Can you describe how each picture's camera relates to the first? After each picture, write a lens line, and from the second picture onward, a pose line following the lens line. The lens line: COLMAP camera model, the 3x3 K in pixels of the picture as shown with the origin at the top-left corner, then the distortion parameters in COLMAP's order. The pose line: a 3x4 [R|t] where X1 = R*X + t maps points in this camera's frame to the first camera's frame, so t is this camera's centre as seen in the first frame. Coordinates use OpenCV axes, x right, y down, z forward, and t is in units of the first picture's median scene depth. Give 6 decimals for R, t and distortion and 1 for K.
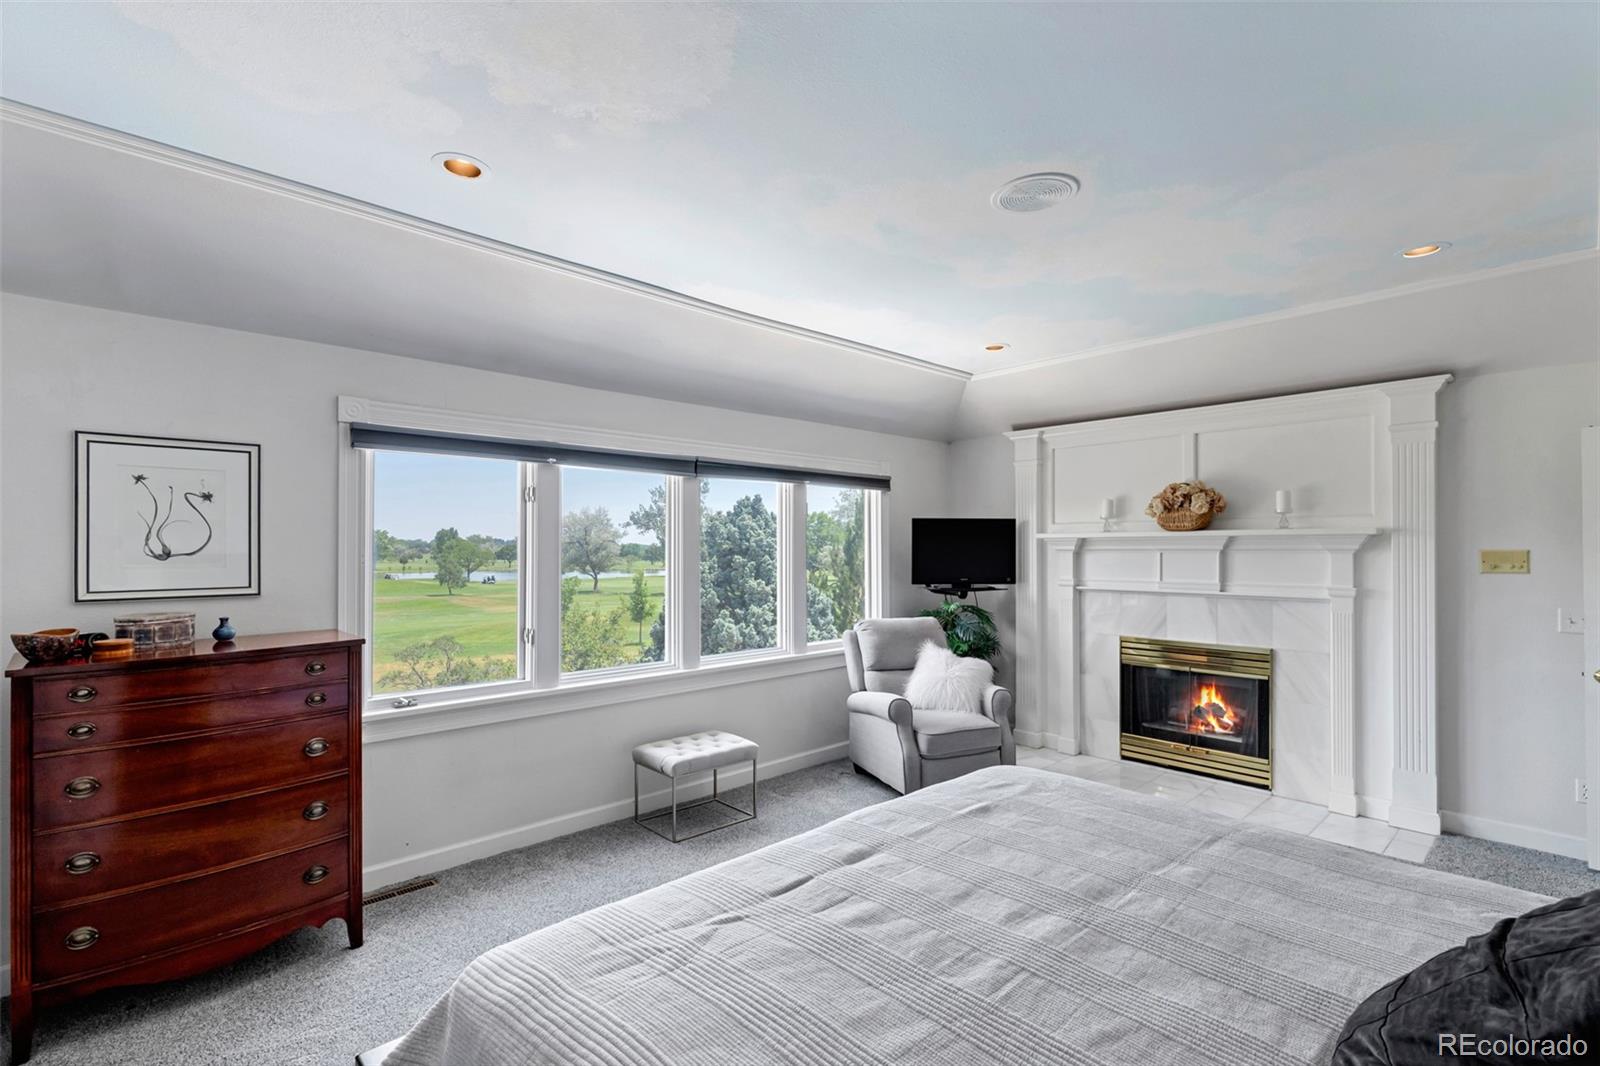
lens RADIAL K [[731.3, 0, 799.6], [0, 731.3, 543.0], [0, 0, 1]] dist [0.001662, -0.000008]
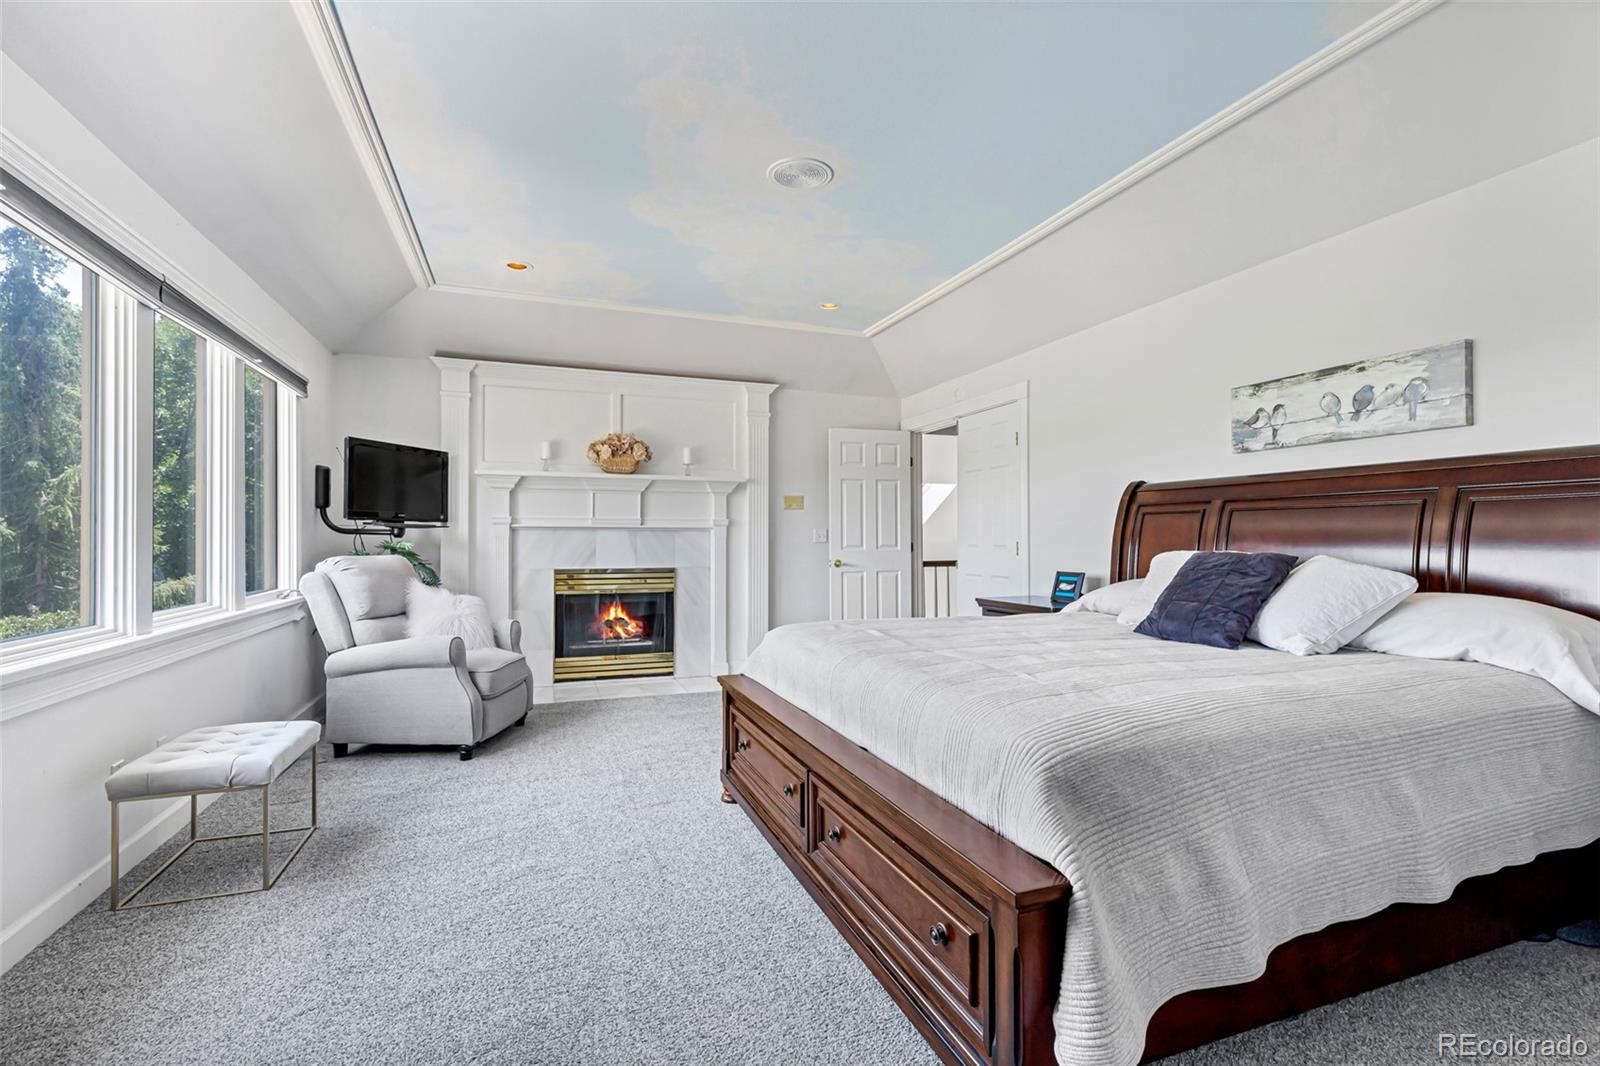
lens RADIAL K [[729.4, 0, 800.0], [0, 729.4, 533.0], [0, 0, 1]] dist [0.003082, 0.000234]
pose [[0.382274, 0.009734, 0.923998, -0.422688], [-0.008235, 0.999941, -0.007127, 0.078875], [-0.924012, -0.004885, 0.382332, 0.254432]]
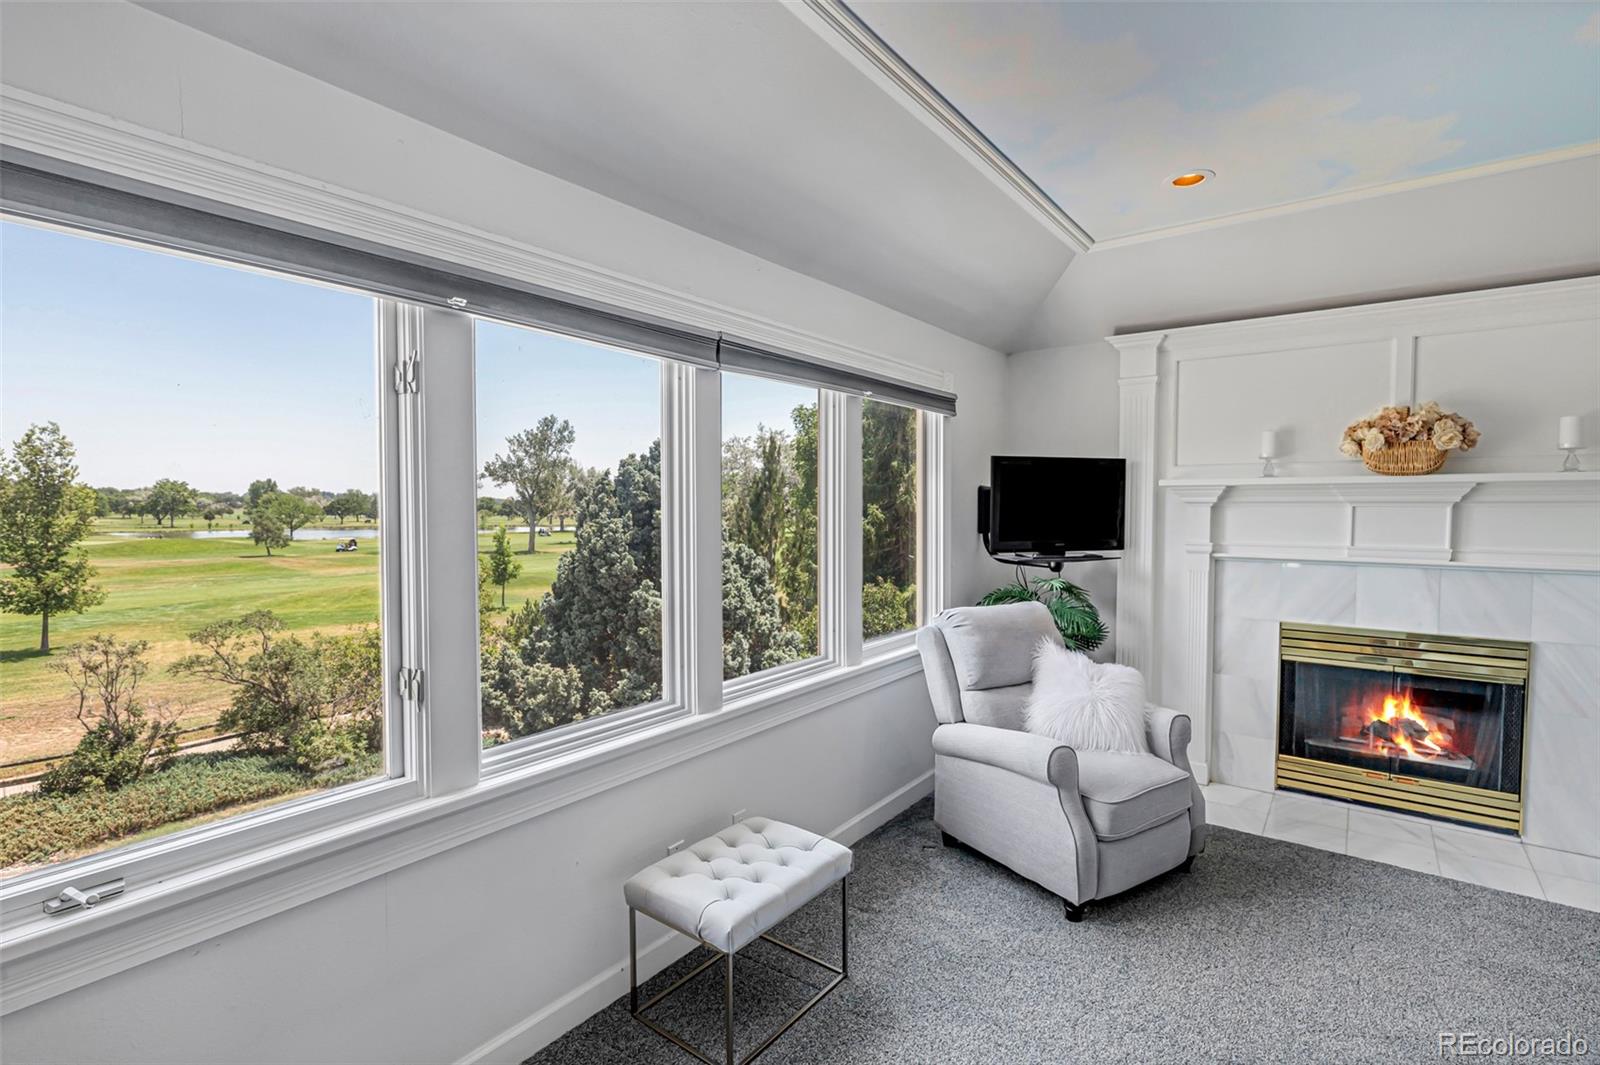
lens RADIAL K [[745.3, 0, 800.0], [0, 745.3, 532.5], [0, 0, 1]] dist [-0.006403, 0.000384]
pose [[0.984691, -0.006465, 0.174188, -0.155155], [-0.001790, 0.998884, 0.047195, 0.005630], [-0.174299, -0.046784, 0.983581, 0.369833]]
